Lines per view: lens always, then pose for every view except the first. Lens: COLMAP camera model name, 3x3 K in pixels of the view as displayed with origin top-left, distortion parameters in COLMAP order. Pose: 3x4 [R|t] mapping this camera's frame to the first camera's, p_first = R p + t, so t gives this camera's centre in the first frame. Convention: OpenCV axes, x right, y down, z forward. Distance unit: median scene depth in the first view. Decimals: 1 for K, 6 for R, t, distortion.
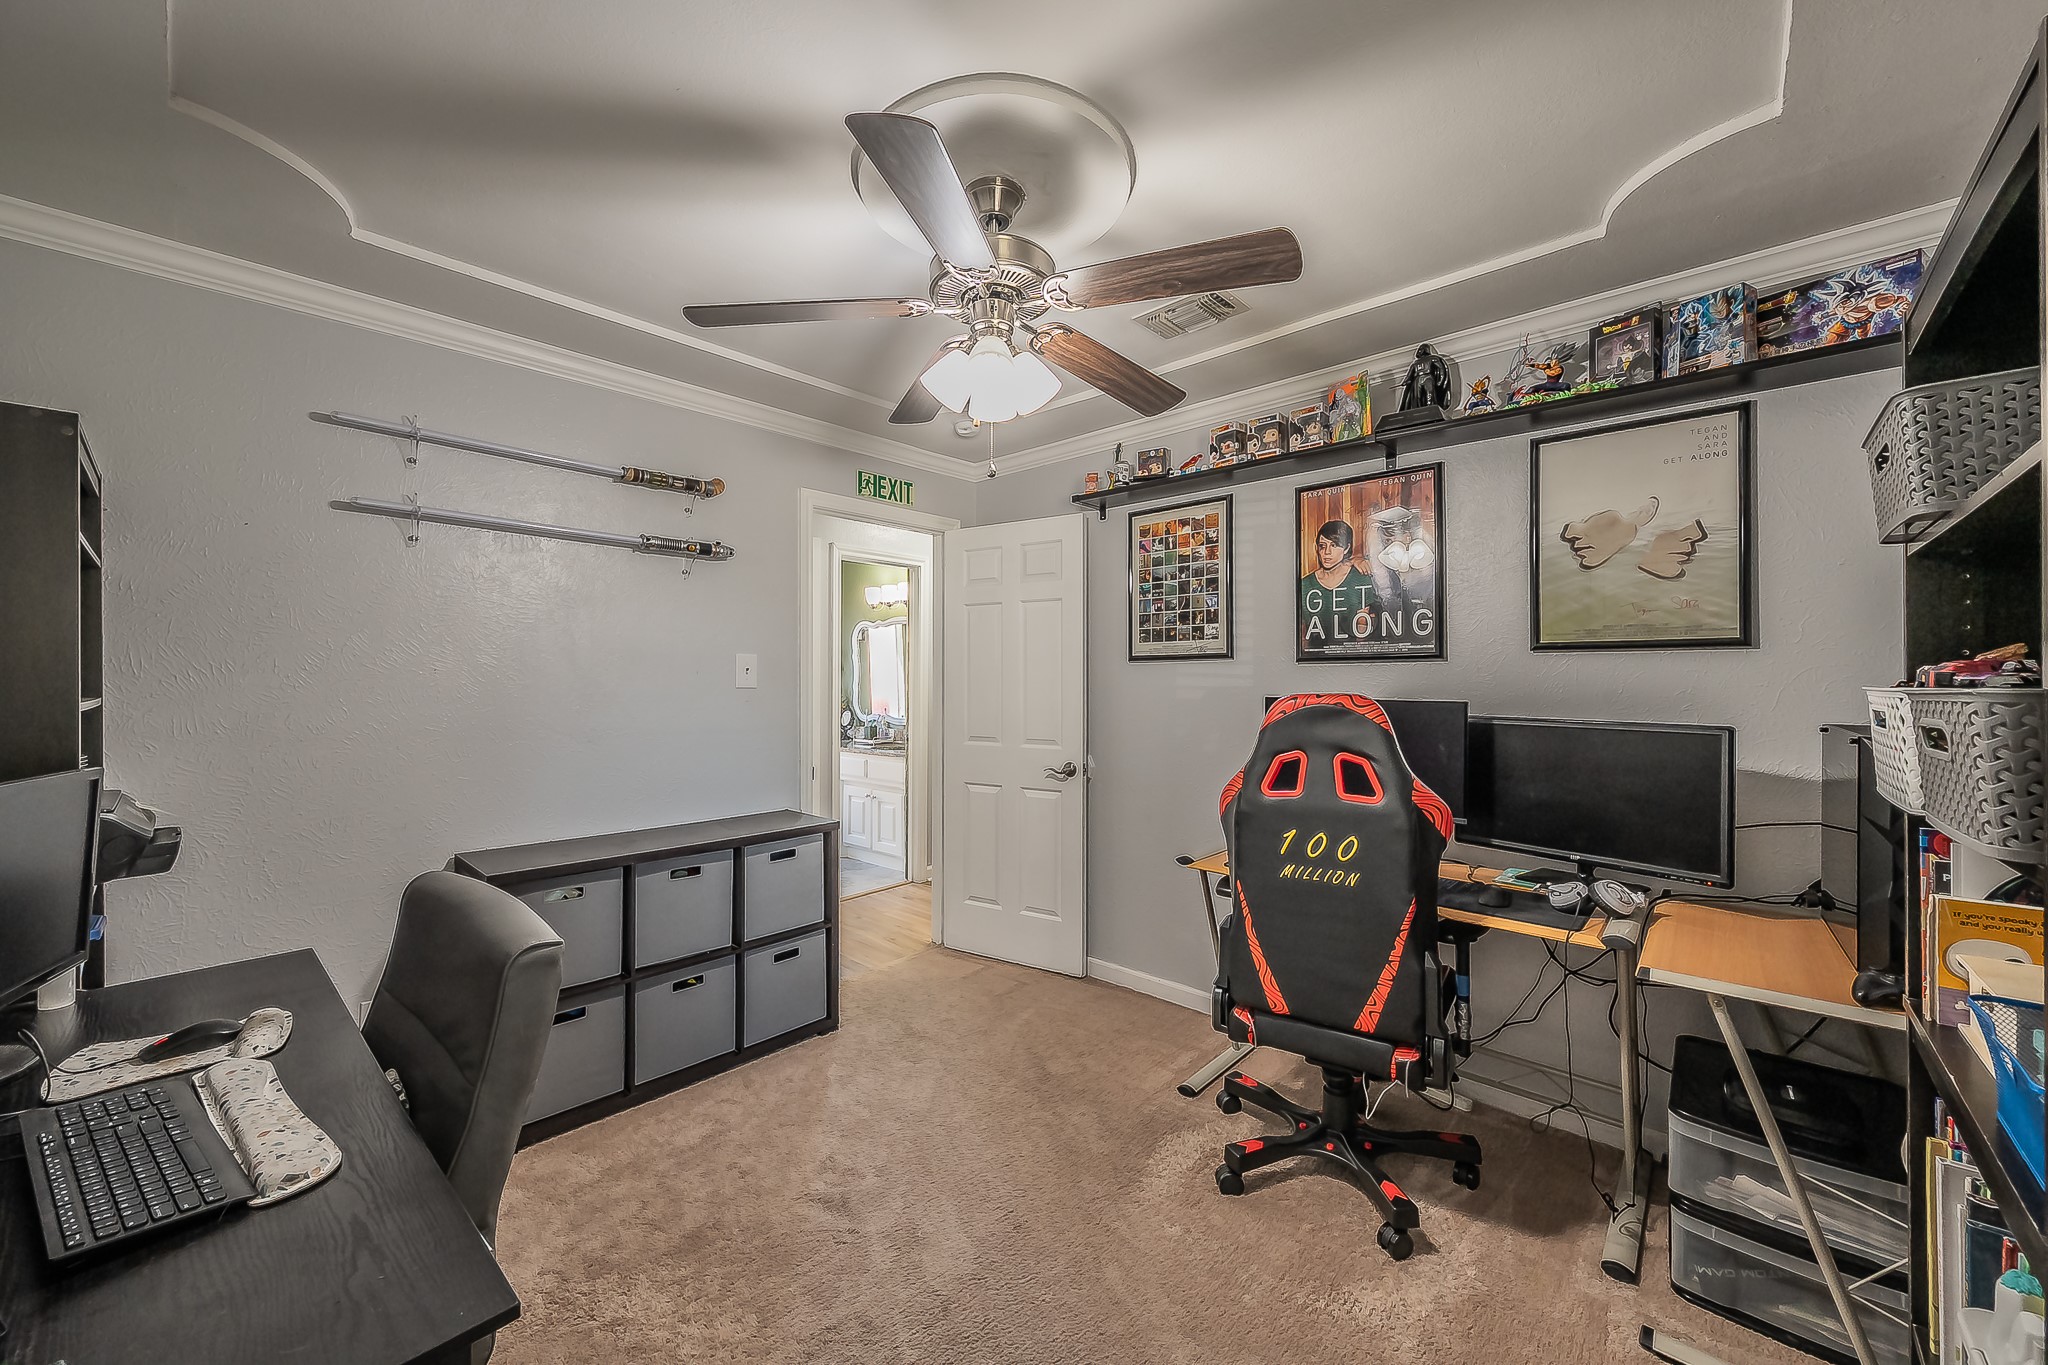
lens RADIAL K [[822.1, 0, 1009.3], [0, 822.1, 670.8], [0, 0, 1]] dist [-0.000416, -0.000046]
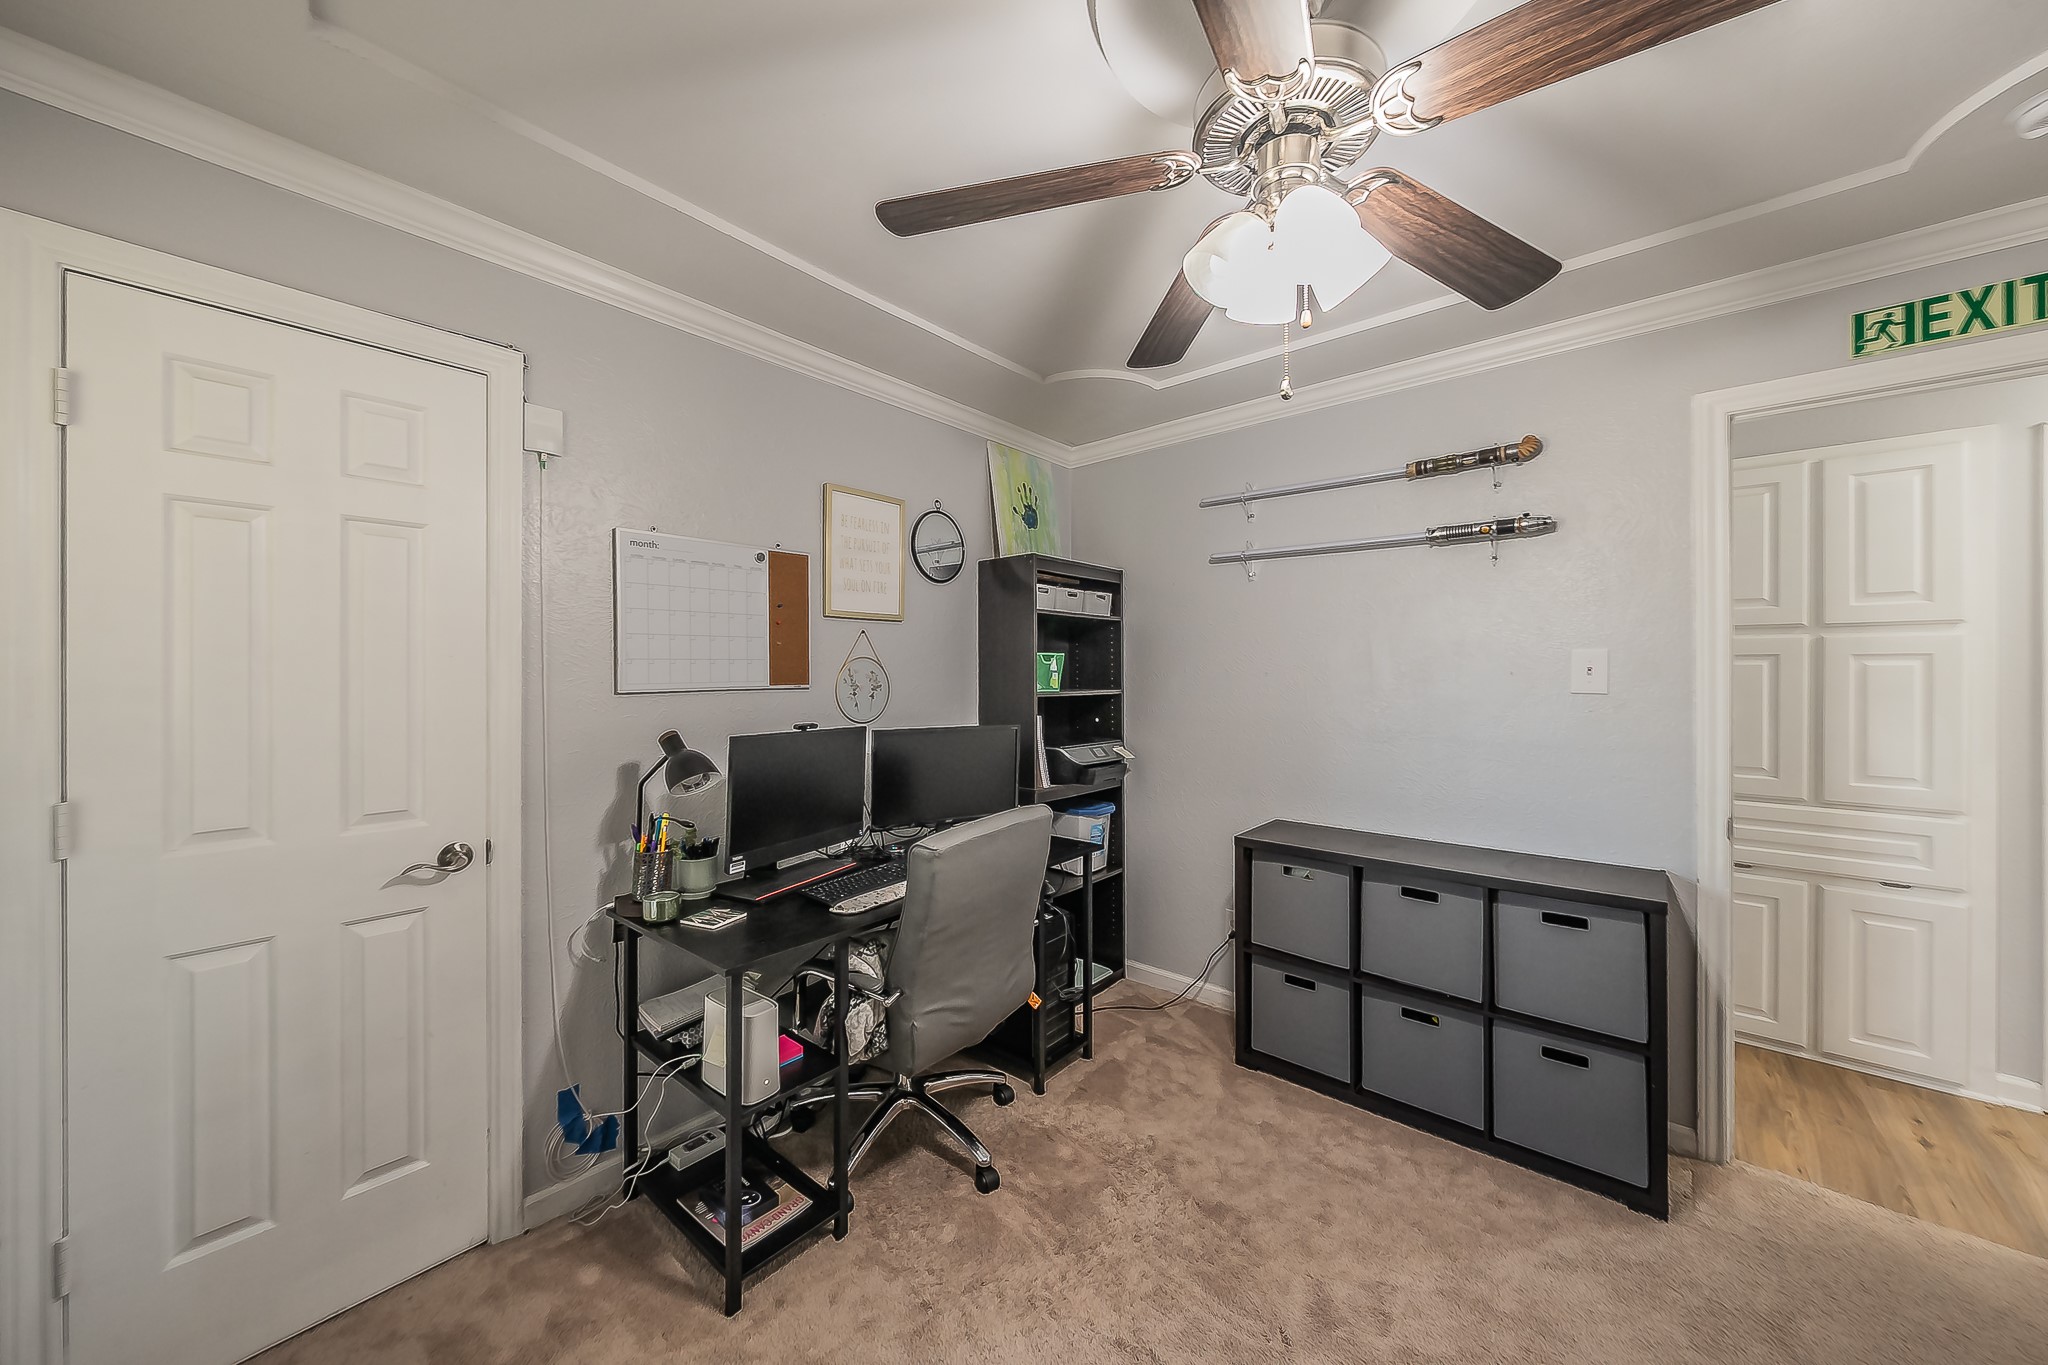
lens RADIAL K [[754.8, 0, 1032.0], [0, 754.8, 682.1], [0, 0, 1]] dist [-0.001303, 0.001055]
pose [[0.008685, 0.008754, -0.999924, 0.436377], [0.010182, 0.999909, 0.008843, -0.002397], [0.999910, -0.010258, 0.008595, 0.565719]]
